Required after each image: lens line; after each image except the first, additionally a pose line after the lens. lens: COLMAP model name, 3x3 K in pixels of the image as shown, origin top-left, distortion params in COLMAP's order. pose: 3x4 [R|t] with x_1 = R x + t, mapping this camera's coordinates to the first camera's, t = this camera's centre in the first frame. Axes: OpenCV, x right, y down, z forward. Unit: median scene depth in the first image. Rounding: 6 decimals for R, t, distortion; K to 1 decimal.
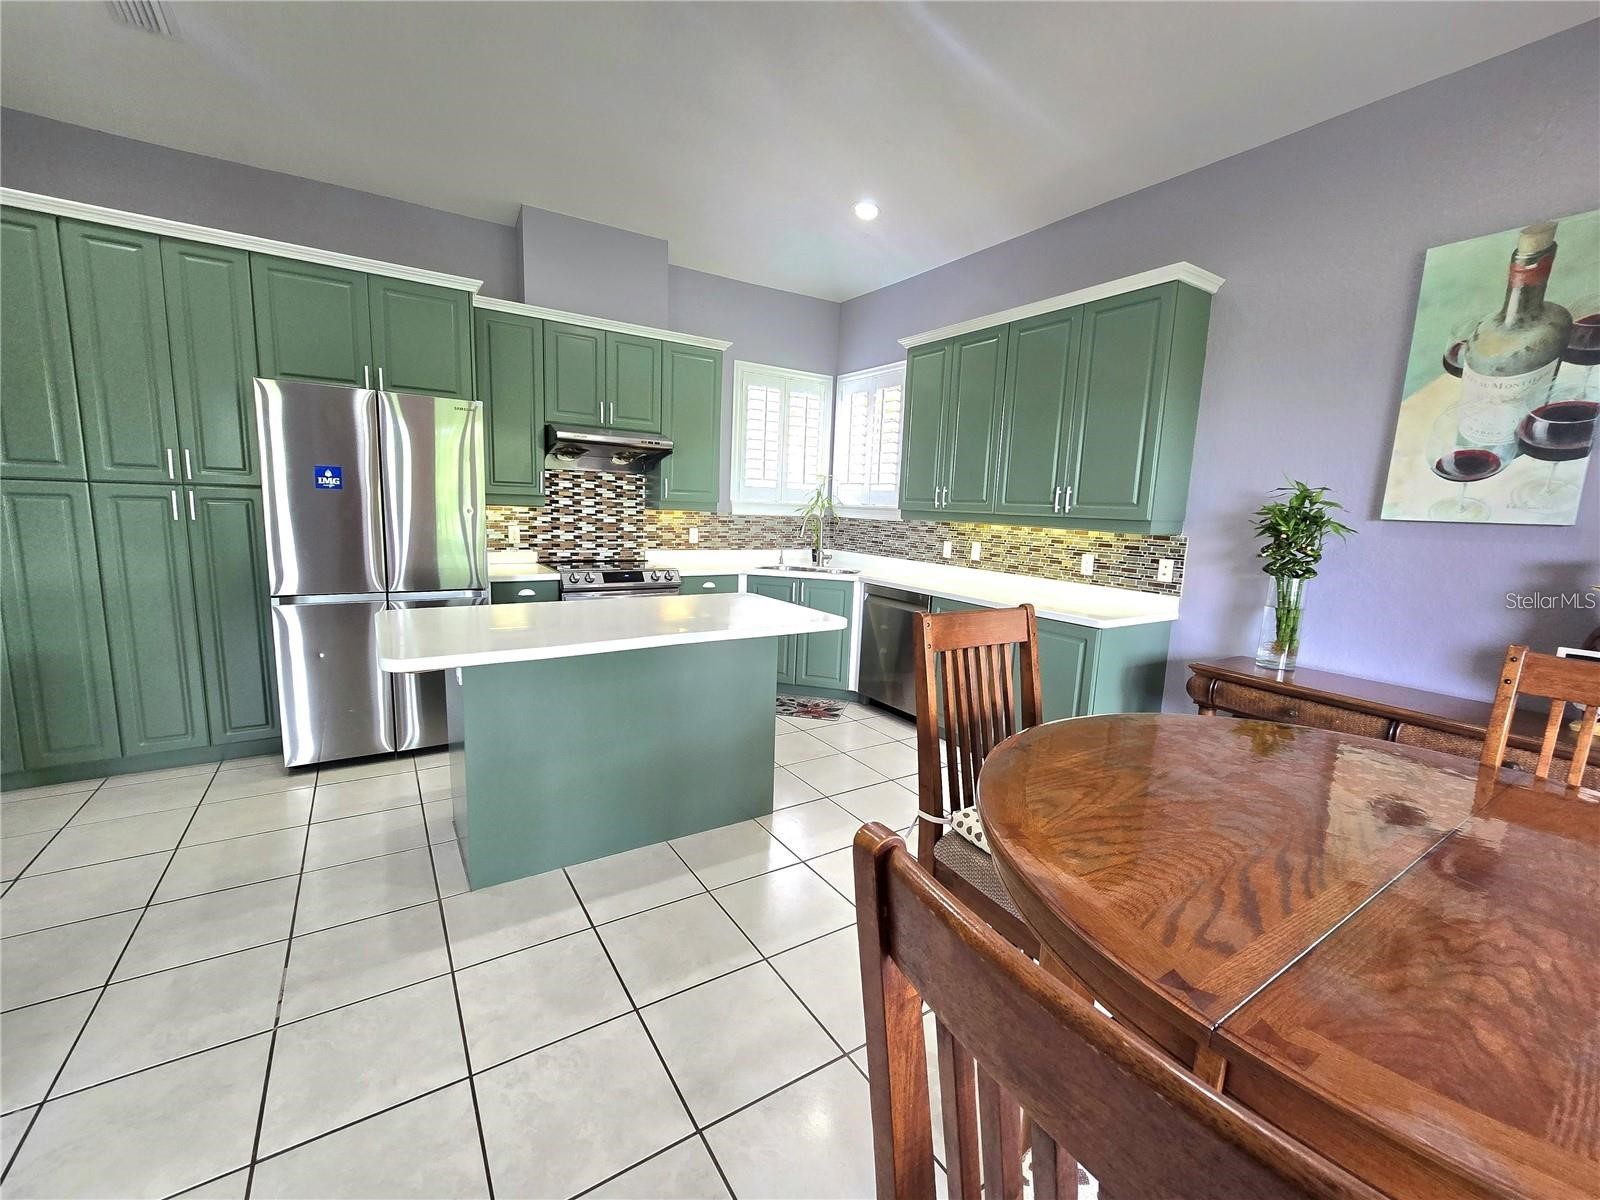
lens RADIAL K [[652.5, 0, 792.3], [0, 652.5, 600.0], [0, 0, 1]] dist [-0.007205, 0.002183]
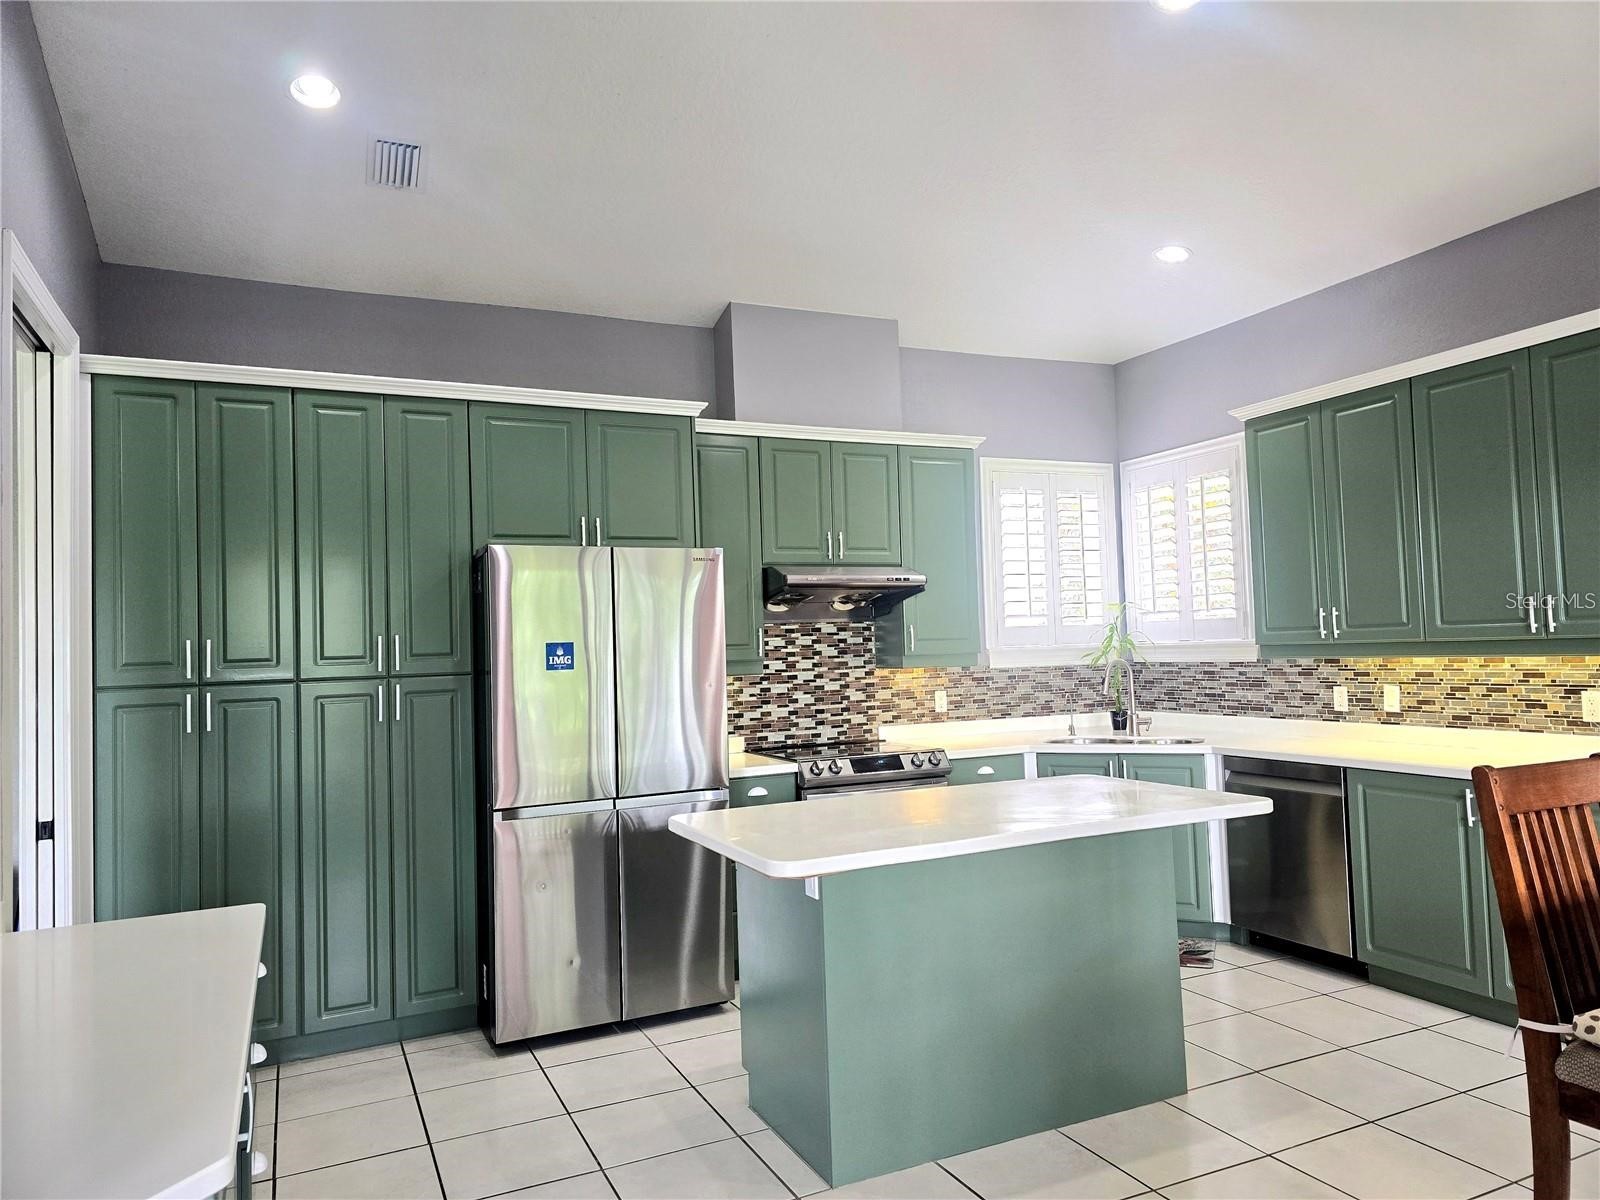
lens RADIAL K [[1064.4, 0, 806.9], [0, 1064.4, 598.9], [0, 0, 1]] dist [0.079641, -0.068496]
pose [[0.989096, -0.076592, -0.125787, -0.179779], [0.050897, 0.979270, -0.196062, 0.013888], [0.138196, 0.187522, 0.972490, -0.198923]]
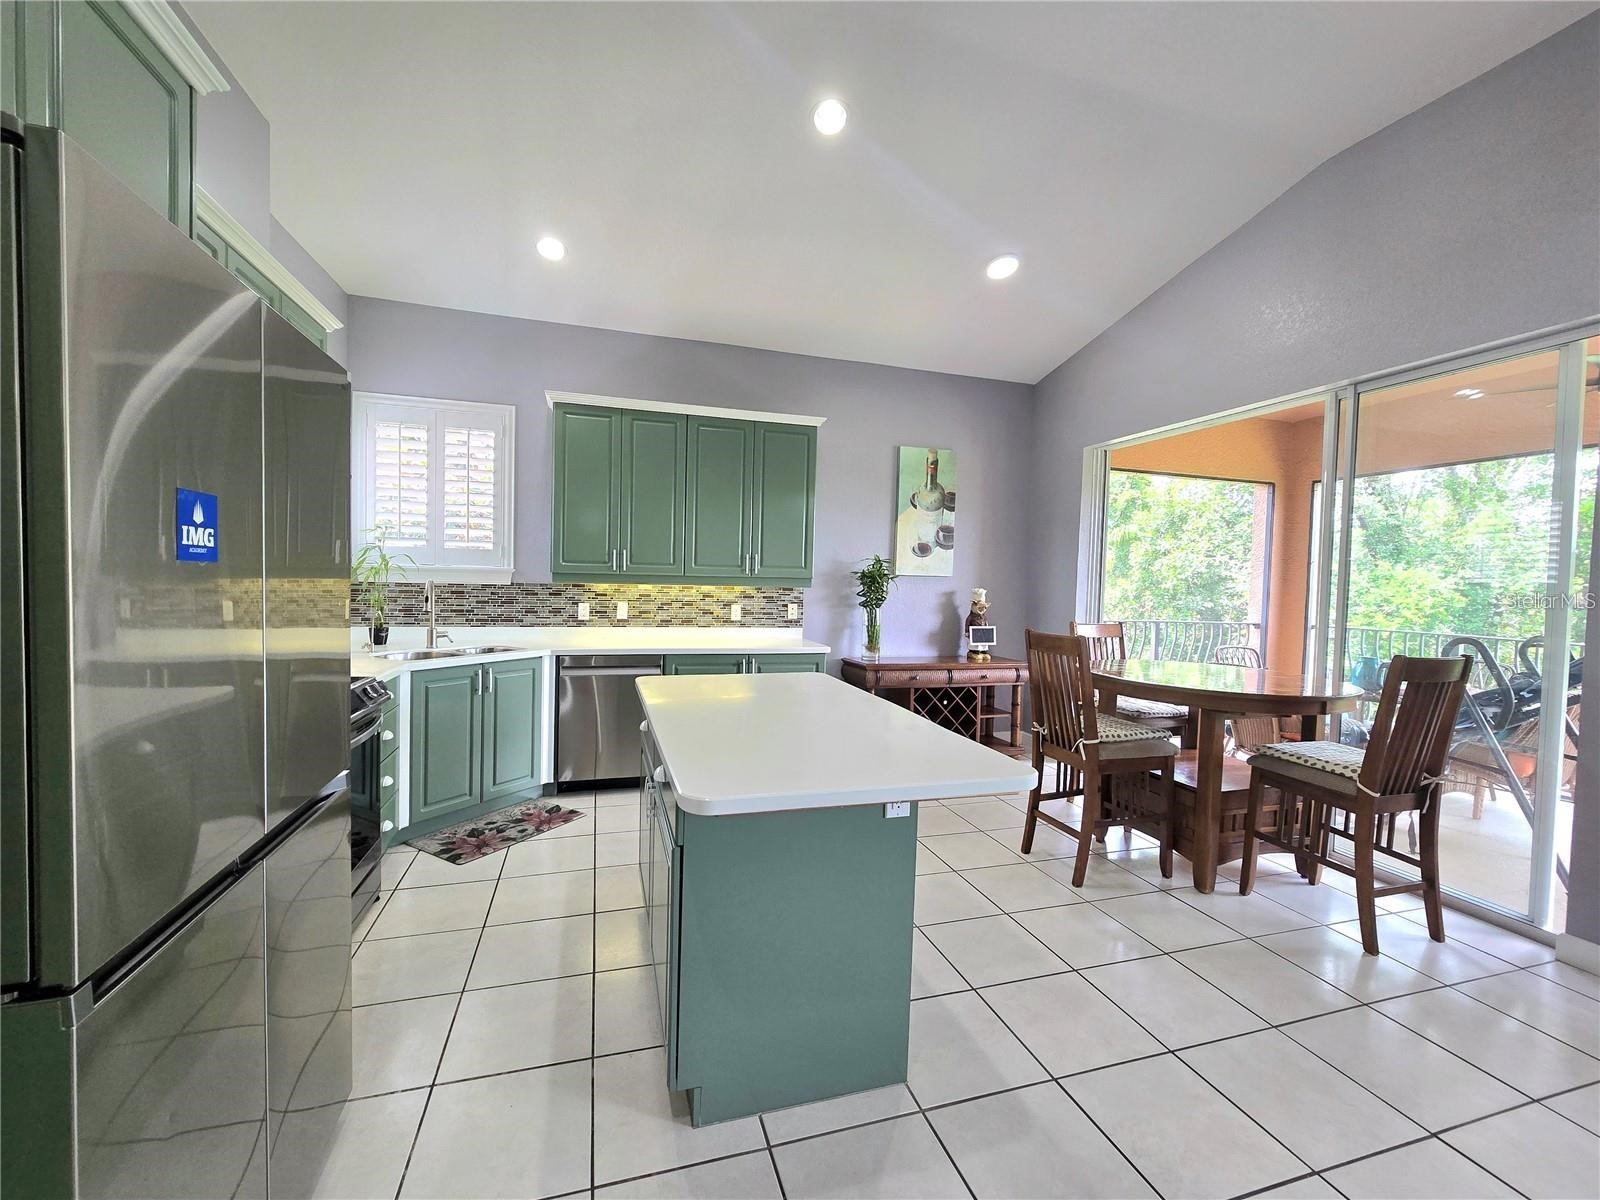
lens RADIAL K [[652.5, 0, 793.0], [0, 652.5, 602.4], [0, 0, 1]] dist [-0.007205, 0.002183]
pose [[0.279855, -0.066794, 0.957716, -0.707120], [0.127543, 0.991321, 0.031868, -0.094170], [-0.951532, 0.113232, 0.285945, 0.479750]]
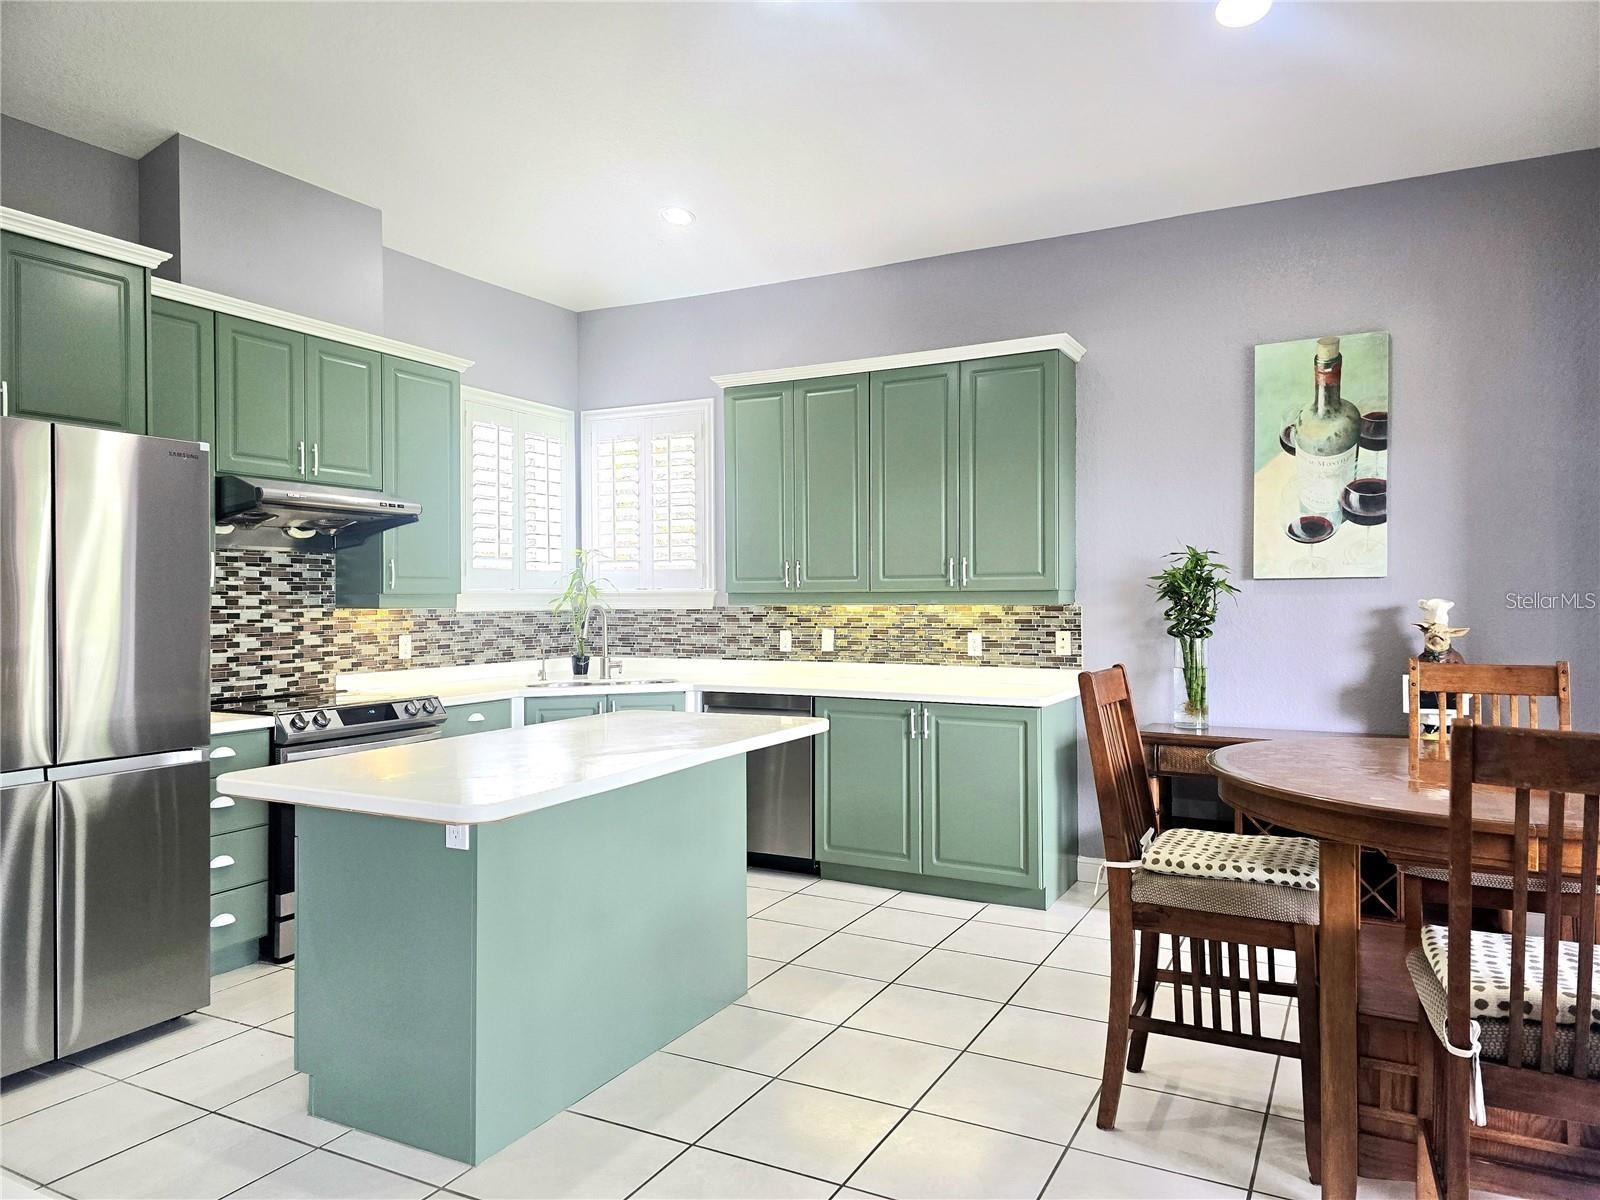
lens RADIAL K [[1064.4, 0, 806.5], [0, 1064.4, 596.4], [0, 0, 1]] dist [0.079641, -0.068496]
pose [[0.870186, -0.041044, 0.491011, -0.411831], [0.109602, 0.987682, -0.111680, 0.015928], [-0.480379, 0.150998, 0.863965, -0.127003]]
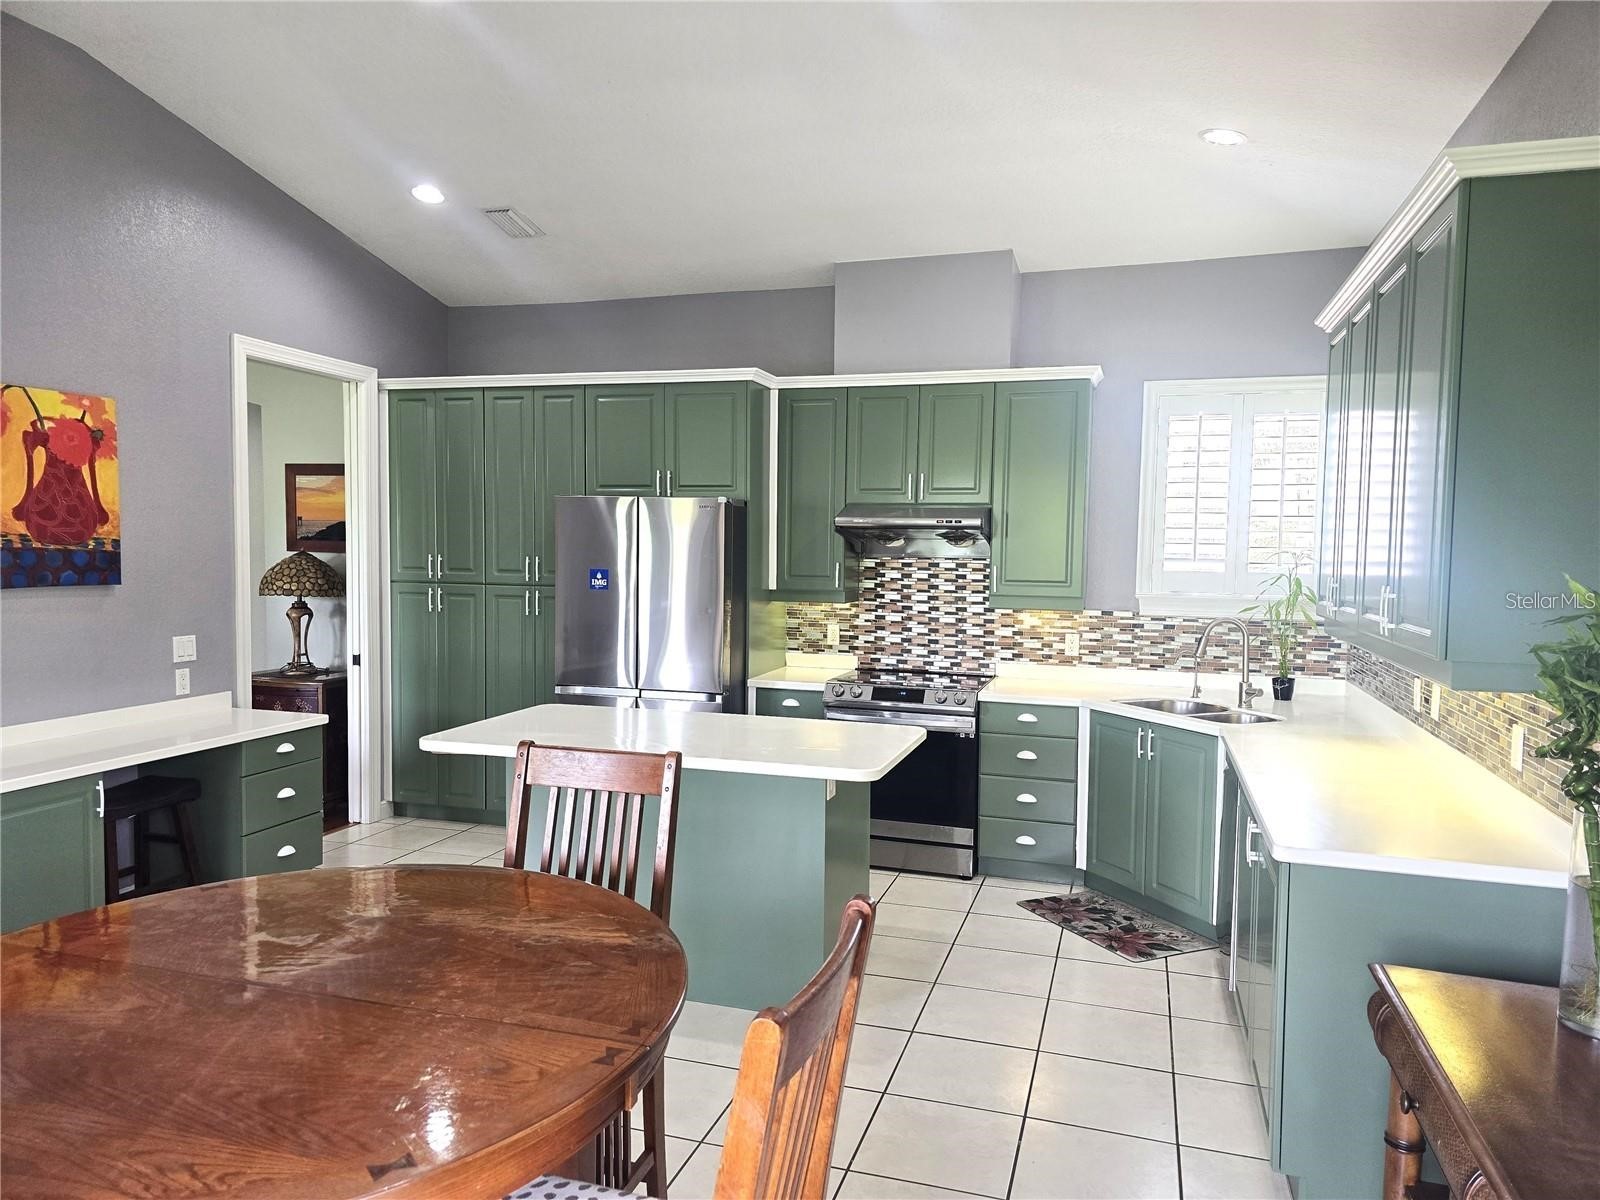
lens RADIAL K [[1064.4, 0, 808.8], [0, 1064.4, 606.5], [0, 0, 1]] dist [0.079641, -0.068496]
pose [[0.646991, 0.017760, -0.762291, 0.661052], [-0.103172, 0.992574, -0.064442, -0.049054], [0.755486, 0.120340, 0.644018, 0.093112]]
